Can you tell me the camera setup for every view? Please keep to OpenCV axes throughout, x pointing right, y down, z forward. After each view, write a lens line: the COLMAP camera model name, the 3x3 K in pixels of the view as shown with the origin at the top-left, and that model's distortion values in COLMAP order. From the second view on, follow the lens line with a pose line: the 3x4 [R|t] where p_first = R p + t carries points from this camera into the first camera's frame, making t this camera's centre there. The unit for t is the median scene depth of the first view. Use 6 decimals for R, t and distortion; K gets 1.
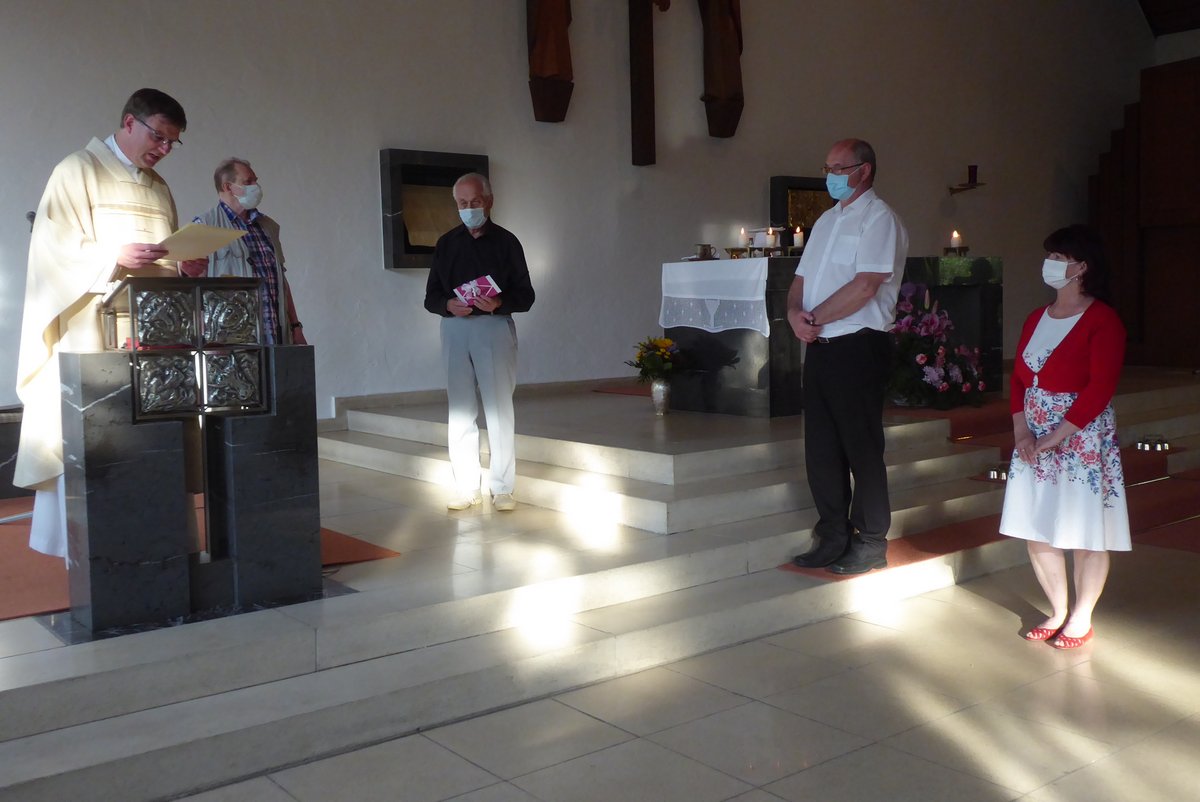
lens RADIAL K [[1176.0, 0, 563.9], [0, 1176.0, 406.4], [0, 0, 1]] dist [0.076111, -0.018585]
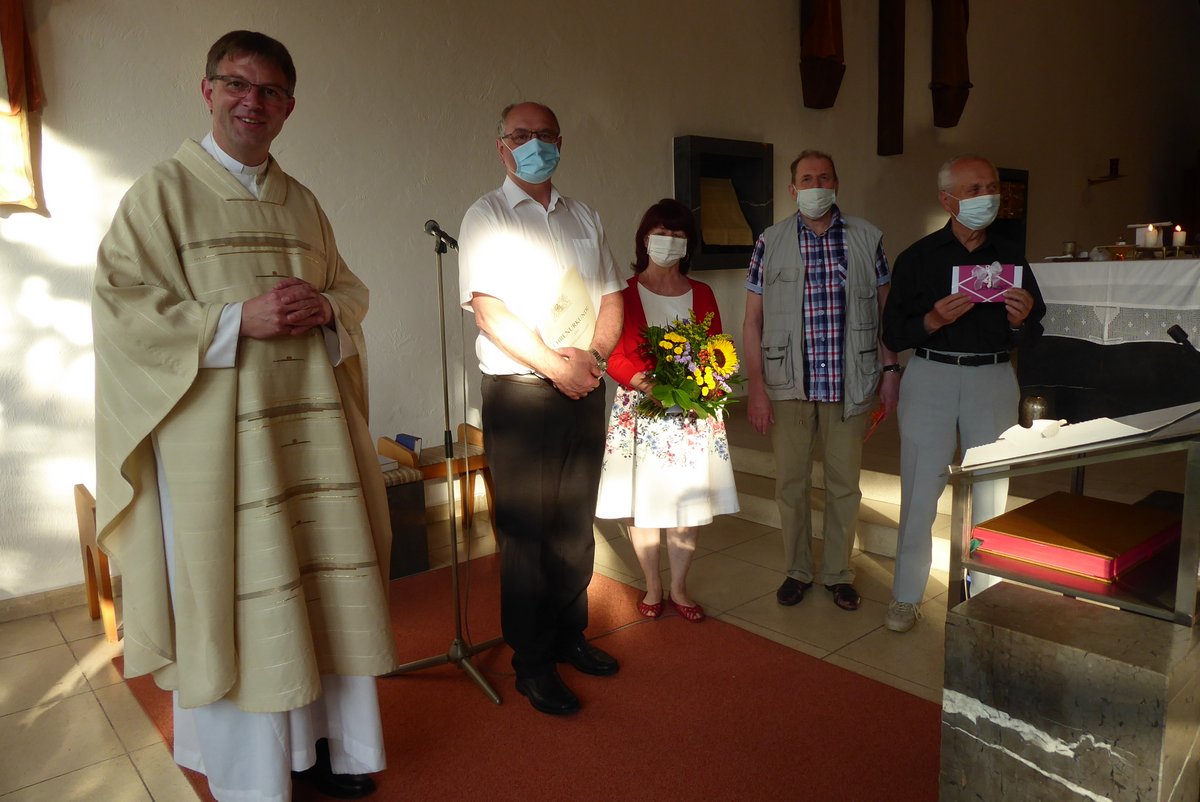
lens RADIAL K [[830.8, 0, 600.0], [0, 830.8, 401.0], [0, 0, 1]] dist [0.009776, 0.000193]
pose [[0.994666, -0.029112, 0.098955, -0.503466], [0.021577, 0.996845, 0.076379, -0.123834], [-0.100866, -0.073836, 0.992156, 0.677937]]
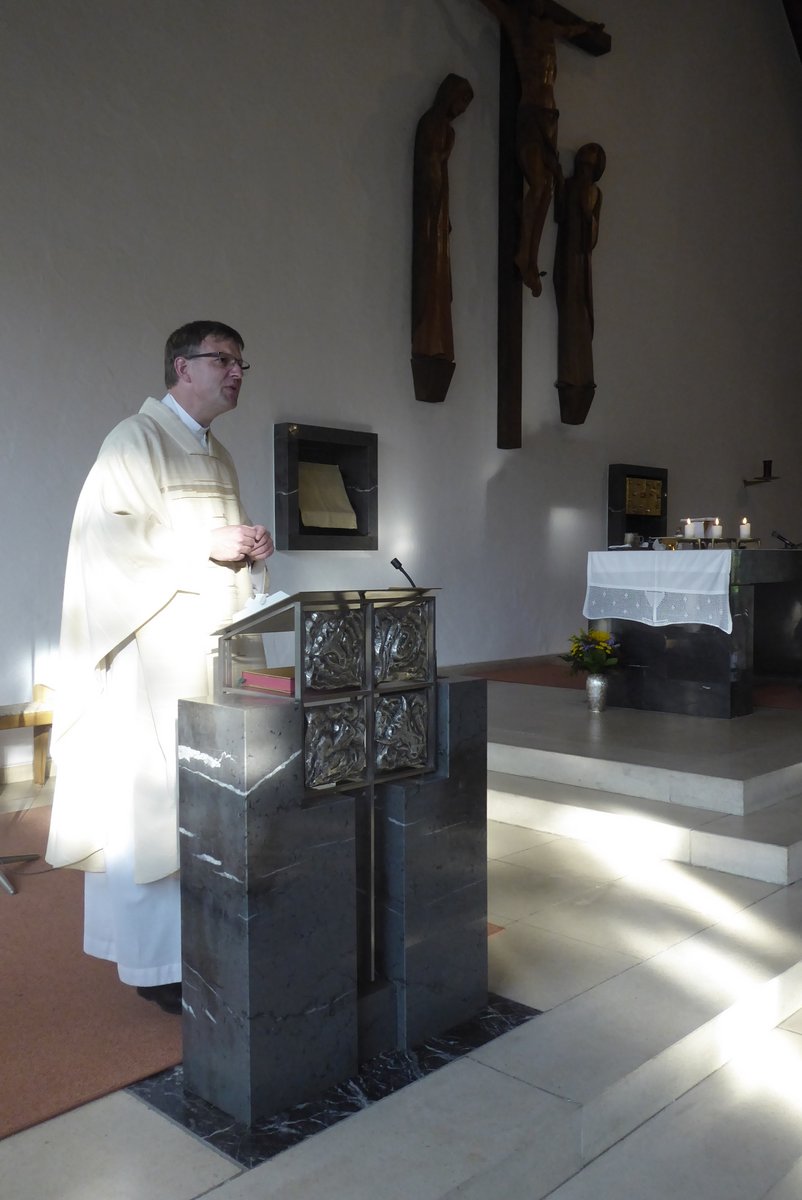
lens RADIAL K [[1024.6, 0, 397.5], [0, 1024.6, 624.2], [0, 0, 1]] dist [0.021682, 0.004506]
pose [[0.985333, 0.004908, 0.170575, -0.355290], [0.000404, 0.999516, -0.031095, -0.062381], [-0.170645, 0.030708, 0.984854, 0.355364]]
